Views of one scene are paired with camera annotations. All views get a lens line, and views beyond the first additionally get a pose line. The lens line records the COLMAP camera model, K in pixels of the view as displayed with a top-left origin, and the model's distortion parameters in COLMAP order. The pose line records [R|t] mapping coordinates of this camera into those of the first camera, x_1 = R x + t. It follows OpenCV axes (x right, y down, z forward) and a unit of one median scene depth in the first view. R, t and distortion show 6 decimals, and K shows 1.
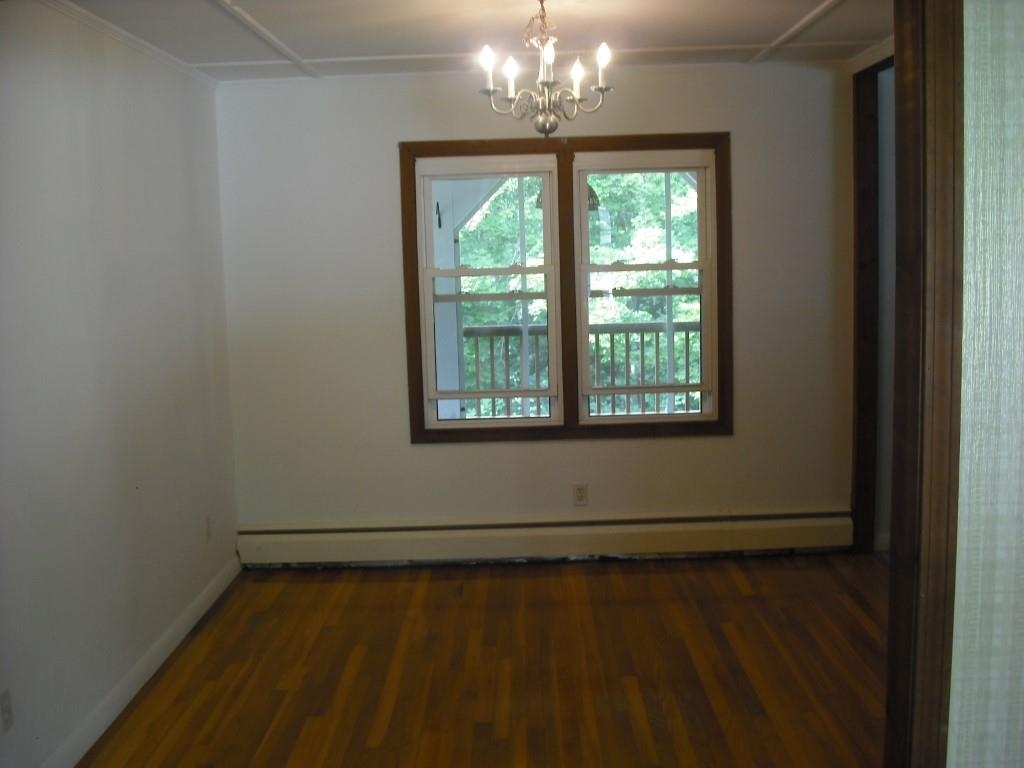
lens RADIAL K [[1077.7, 0, 511.0], [0, 1077.7, 404.3], [0, 0, 1]] dist [-0.207531, 0.182809]
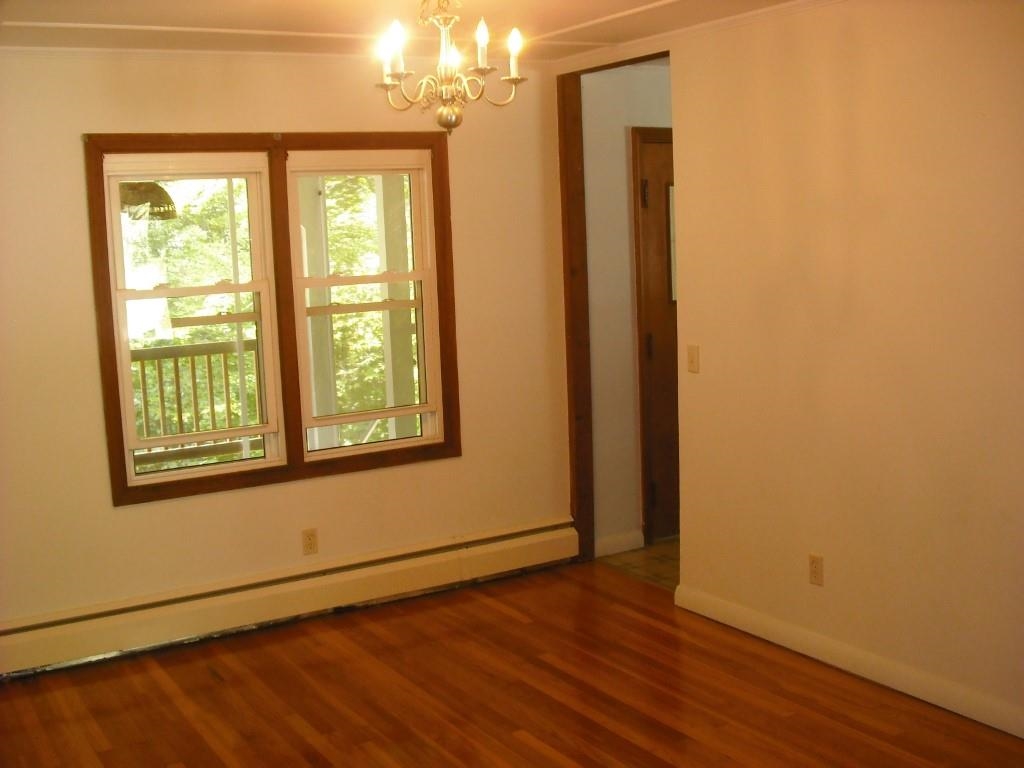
lens RADIAL K [[1140.5, 0, 512.0], [0, 1140.5, 384.0], [0, 0, 1]] dist [-0.017118, -0.423750]
pose [[0.859576, -0.071333, 0.506005, -0.262932], [0.089494, 0.995919, -0.011630, -0.018725], [-0.503111, 0.055281, 0.862452, 0.115047]]
